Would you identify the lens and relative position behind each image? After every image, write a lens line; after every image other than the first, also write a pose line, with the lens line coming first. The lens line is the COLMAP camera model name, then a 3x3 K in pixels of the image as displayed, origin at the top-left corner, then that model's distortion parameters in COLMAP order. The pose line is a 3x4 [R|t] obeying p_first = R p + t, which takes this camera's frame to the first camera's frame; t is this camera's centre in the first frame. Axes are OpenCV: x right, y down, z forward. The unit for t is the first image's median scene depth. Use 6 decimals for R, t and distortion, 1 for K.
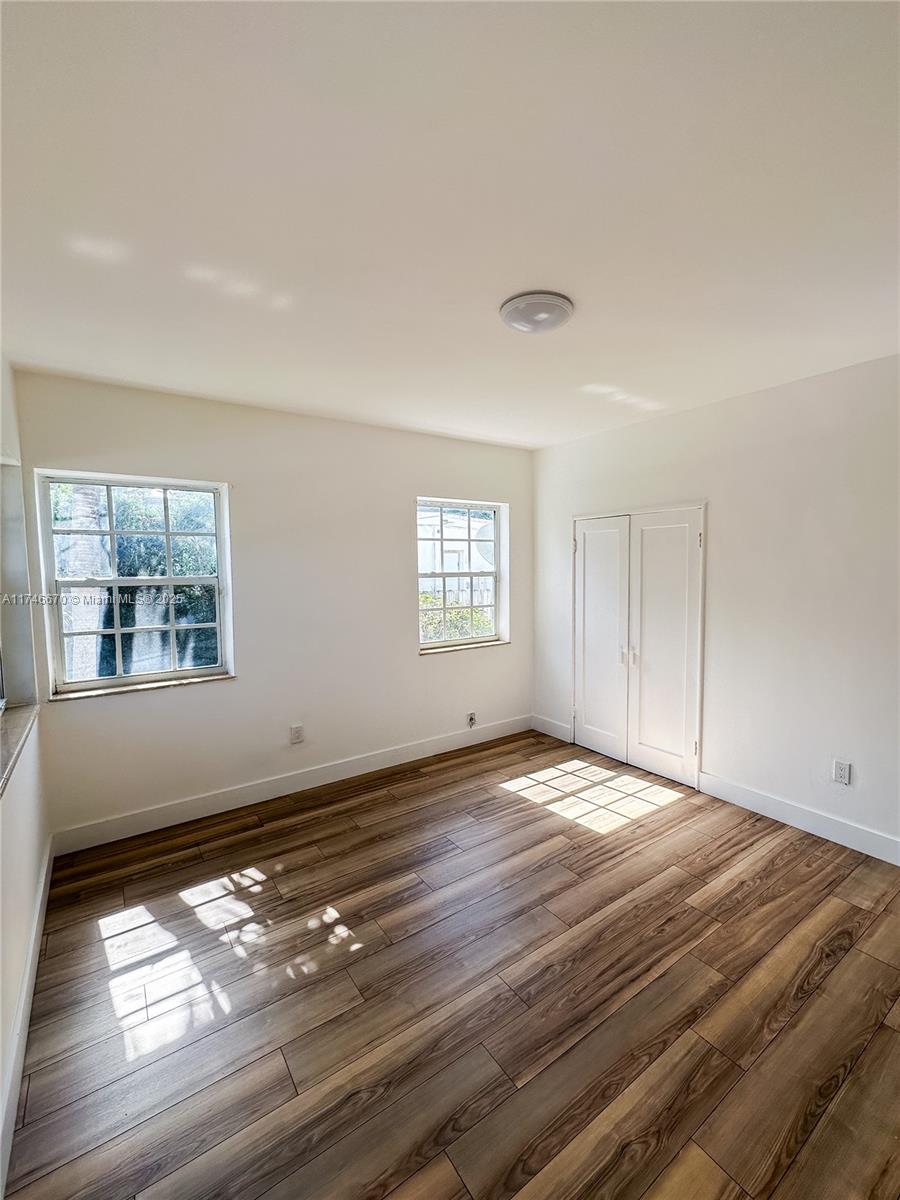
lens RADIAL K [[546.6, 0, 450.0], [0, 546.6, 600.0], [0, 0, 1]] dist [-0.002543, -0.000069]
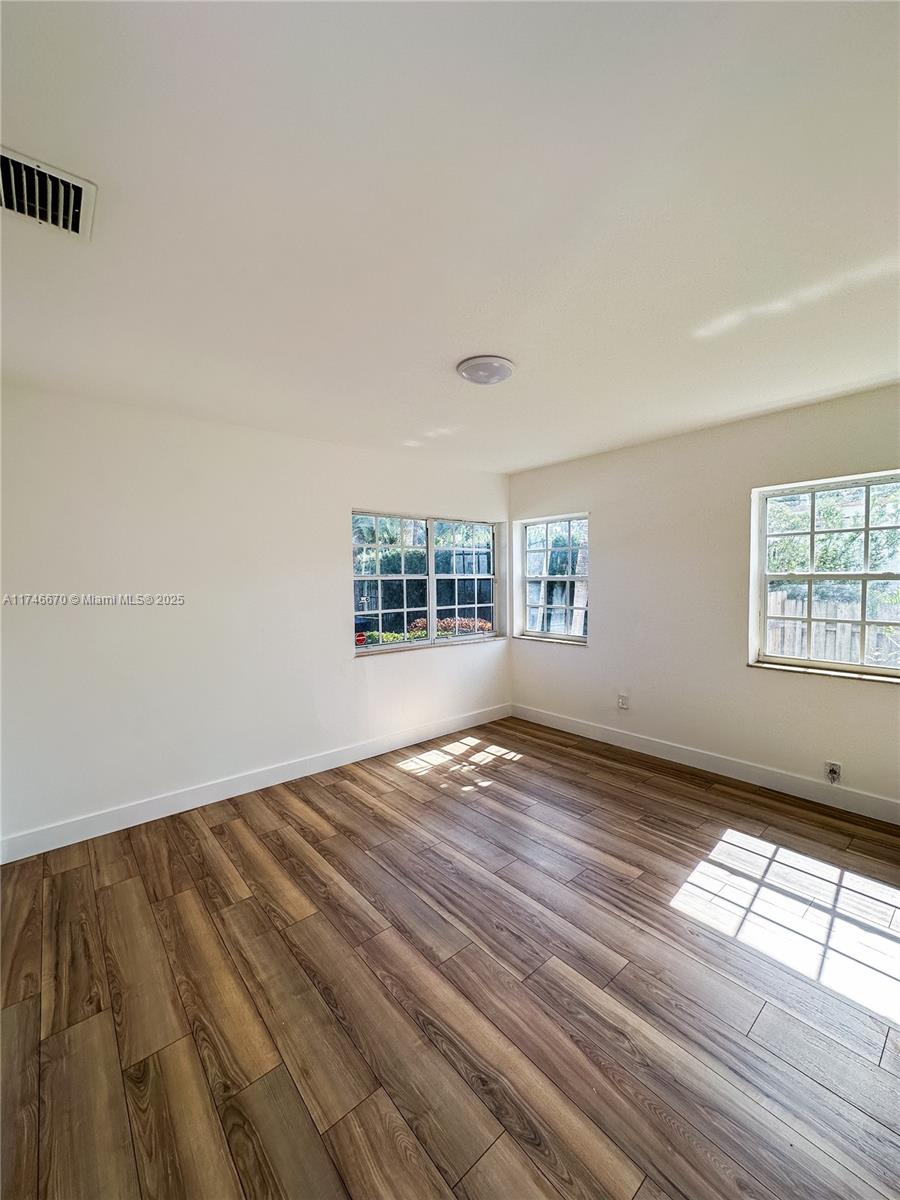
lens RADIAL K [[473.2, 0, 450.0], [0, 473.2, 600.0], [0, 0, 1]] dist [-0.002619, 0.000388]
pose [[0.062575, 0.056748, -0.996426, 1.065092], [-0.055015, 0.997060, 0.053329, -0.033468], [0.996523, 0.051482, 0.065513, 0.718998]]
